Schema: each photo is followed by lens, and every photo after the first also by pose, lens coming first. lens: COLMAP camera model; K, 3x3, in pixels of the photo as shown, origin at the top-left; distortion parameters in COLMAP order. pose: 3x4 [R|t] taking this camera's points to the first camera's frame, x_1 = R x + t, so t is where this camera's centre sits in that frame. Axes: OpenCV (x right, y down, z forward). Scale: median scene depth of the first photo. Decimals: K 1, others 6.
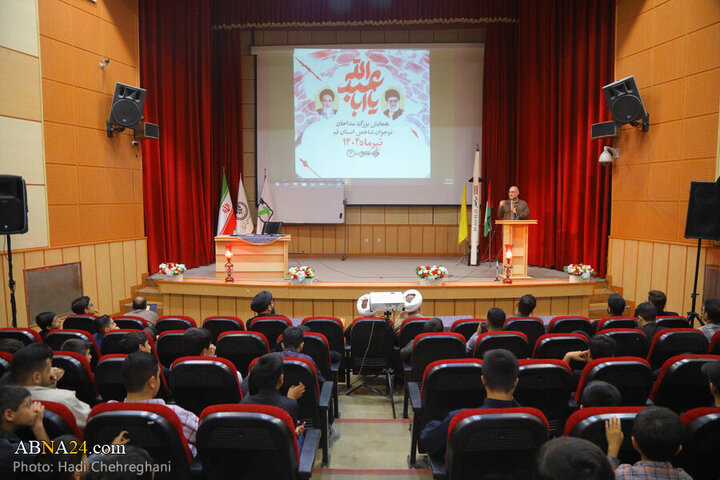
lens RADIAL K [[499.9, 0, 360.0], [0, 499.9, 240.0], [0, 0, 1]] dist [-0.128738, 0.083651]
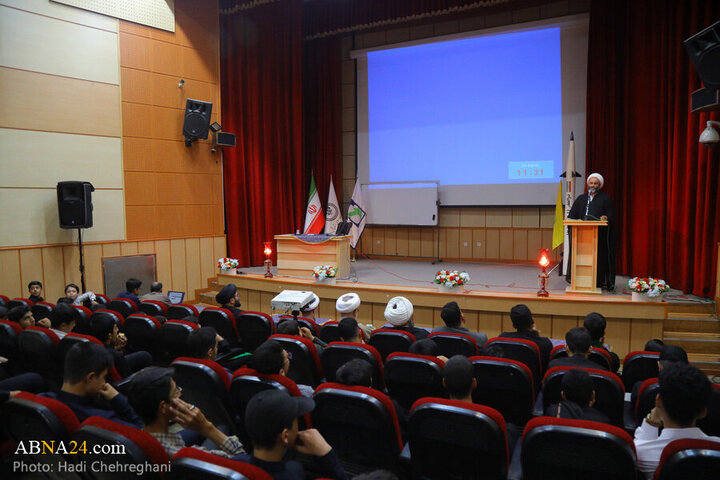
lens RADIAL K [[503.8, 0, 352.1], [0, 503.8, 243.1], [0, 0, 1]] dist [-0.129524, 0.088045]
pose [[0.902138, 0.022403, -0.430865, 0.257186], [-0.025143, 0.999684, -0.000665, 0.005118], [0.430714, 0.011434, 0.902416, 0.081762]]
